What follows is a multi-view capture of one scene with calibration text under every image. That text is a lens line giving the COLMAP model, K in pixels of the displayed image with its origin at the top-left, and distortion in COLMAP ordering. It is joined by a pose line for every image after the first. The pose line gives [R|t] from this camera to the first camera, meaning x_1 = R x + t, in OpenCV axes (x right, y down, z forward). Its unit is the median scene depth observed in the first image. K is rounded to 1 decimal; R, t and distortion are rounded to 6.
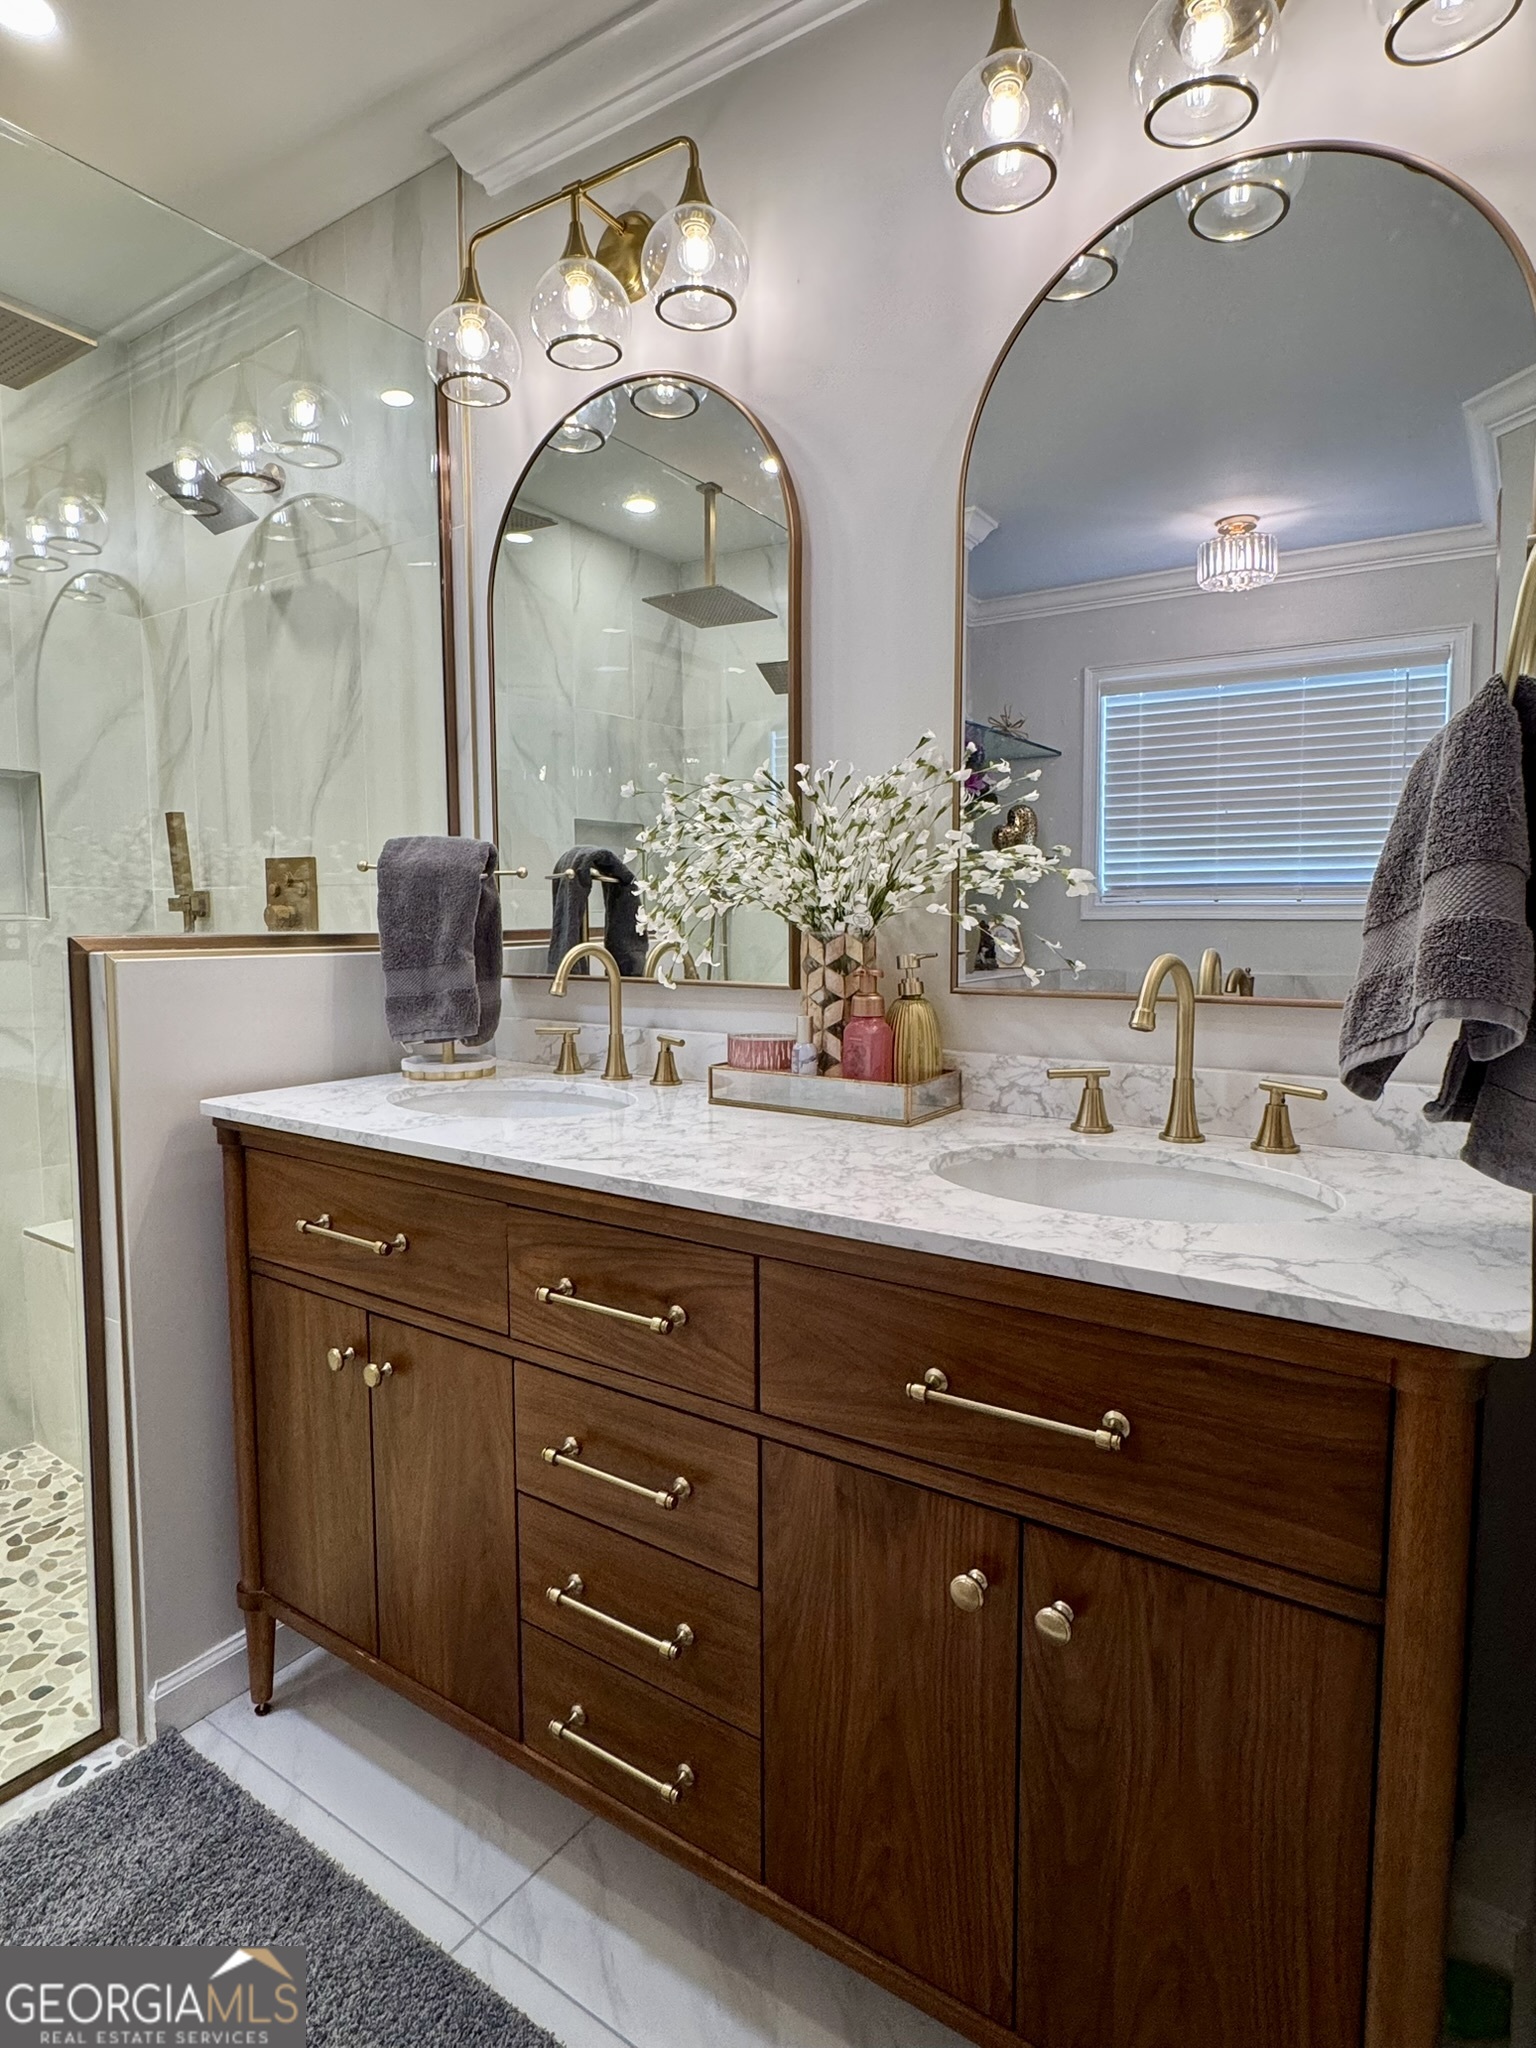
lens RADIAL K [[1109.9, 0, 760.3], [0, 1109.9, 1017.5], [0, 0, 1]] dist [-0.003834, -0.003749]
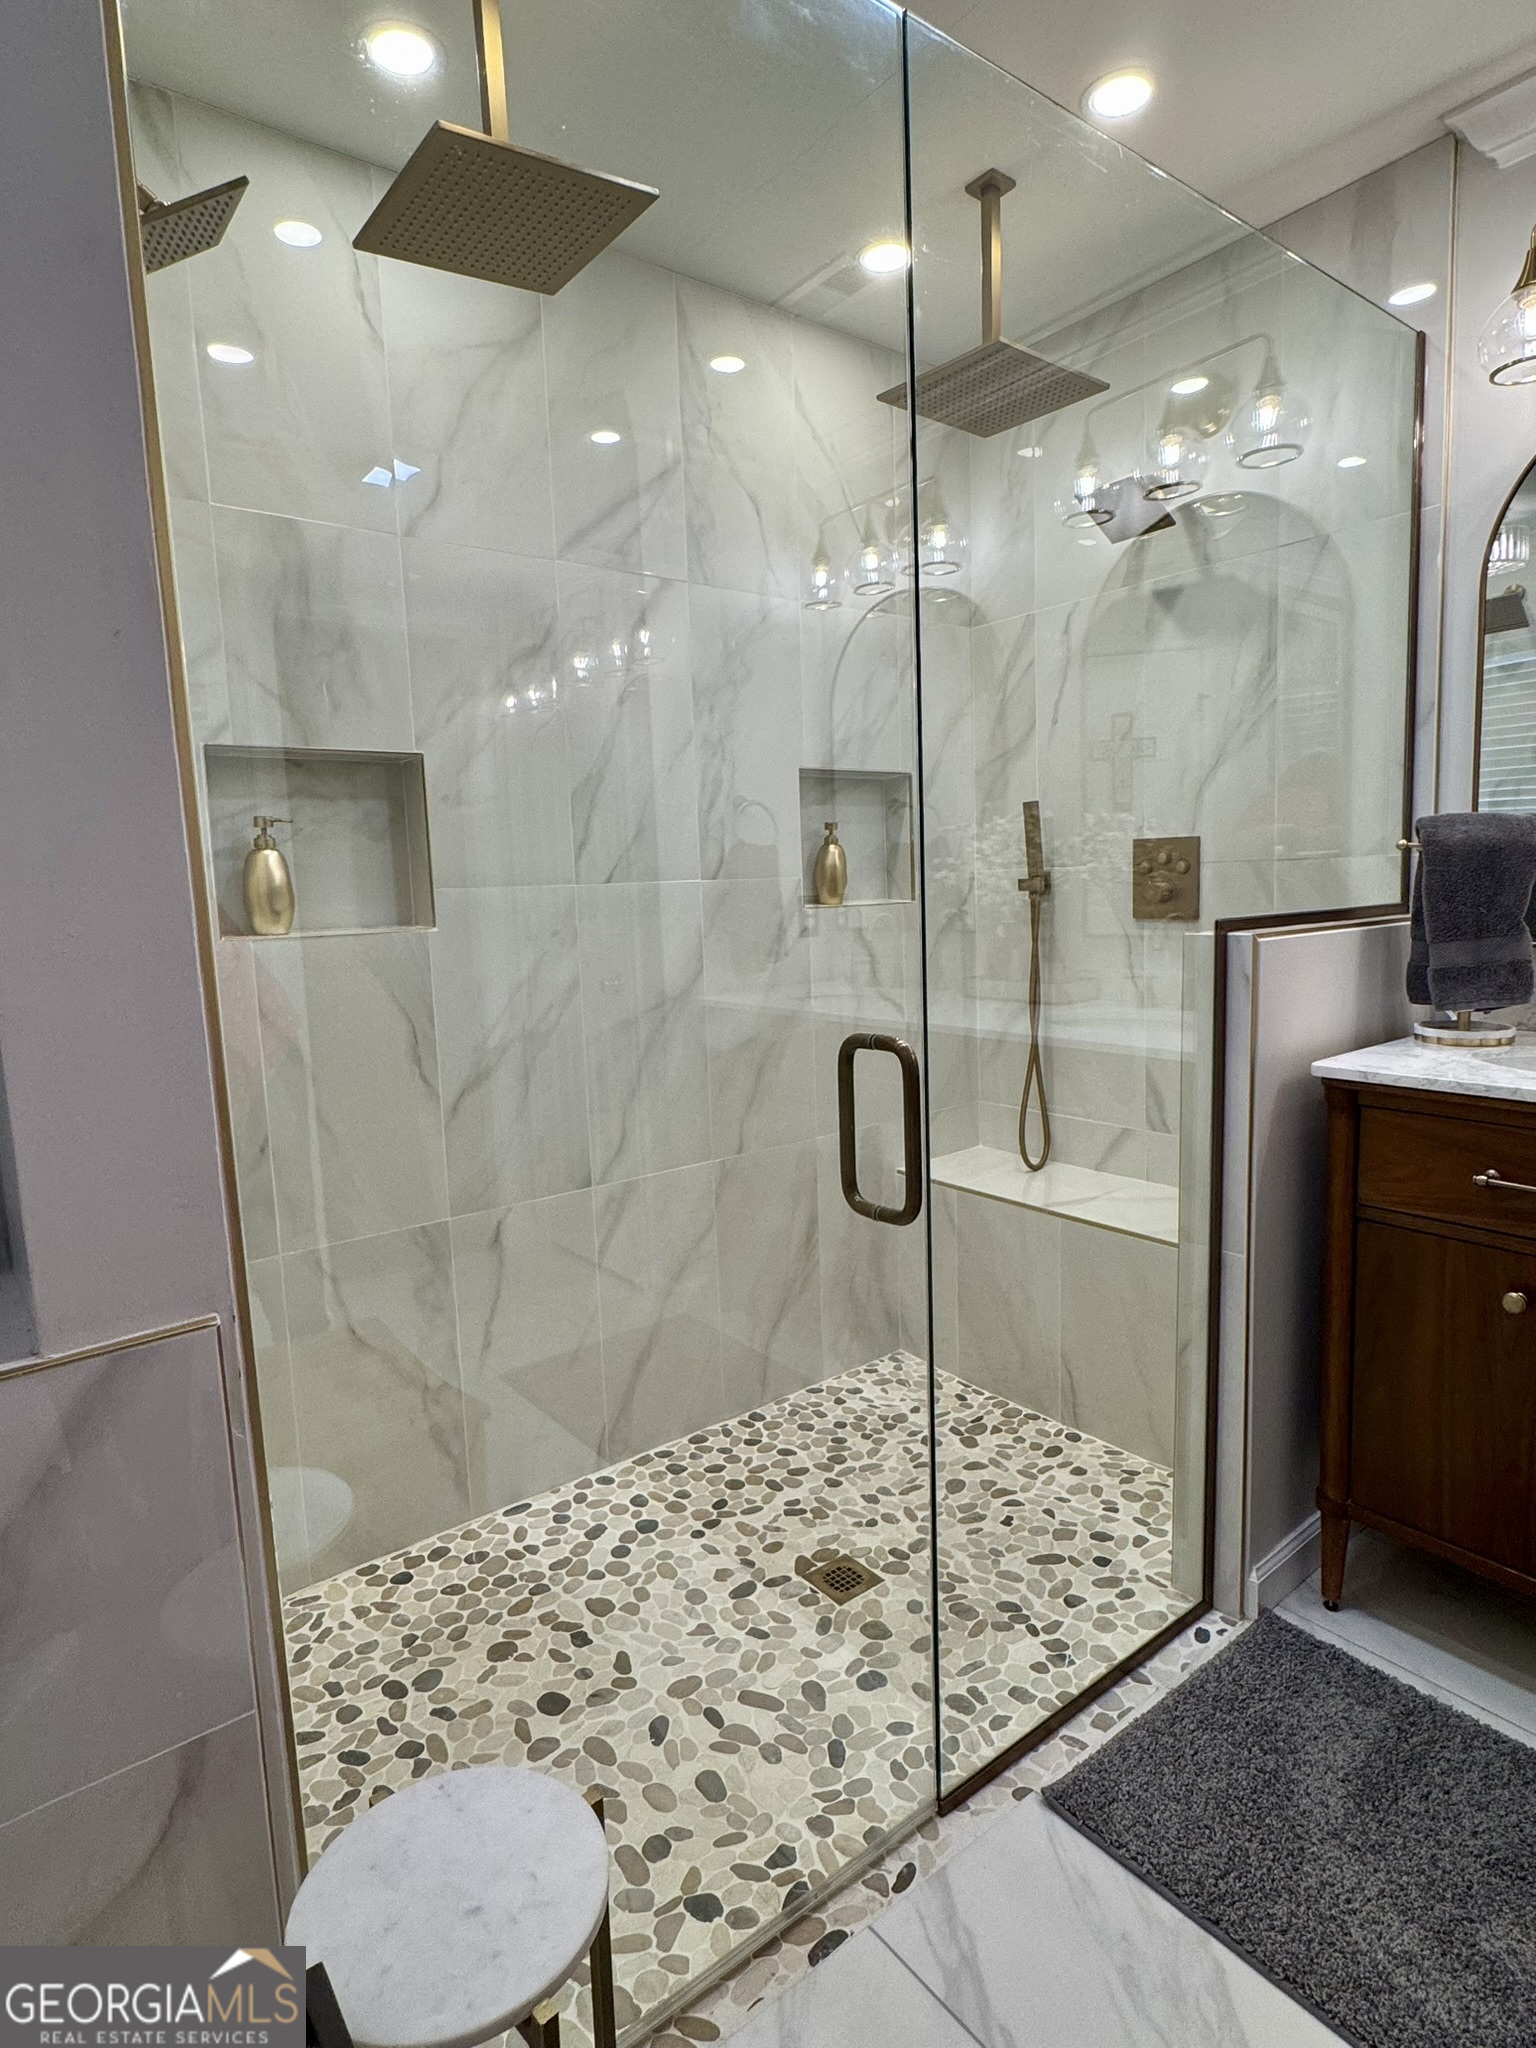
lens RADIAL K [[1109.9, 0, 770.2], [0, 1109.9, 1024.0], [0, 0, 1]] dist [-0.003834, -0.003749]
pose [[0.951007, 0.008718, -0.309045, -0.479316], [0.003380, 0.999249, 0.038590, -0.006279], [0.309150, -0.037744, 0.950264, -0.161026]]
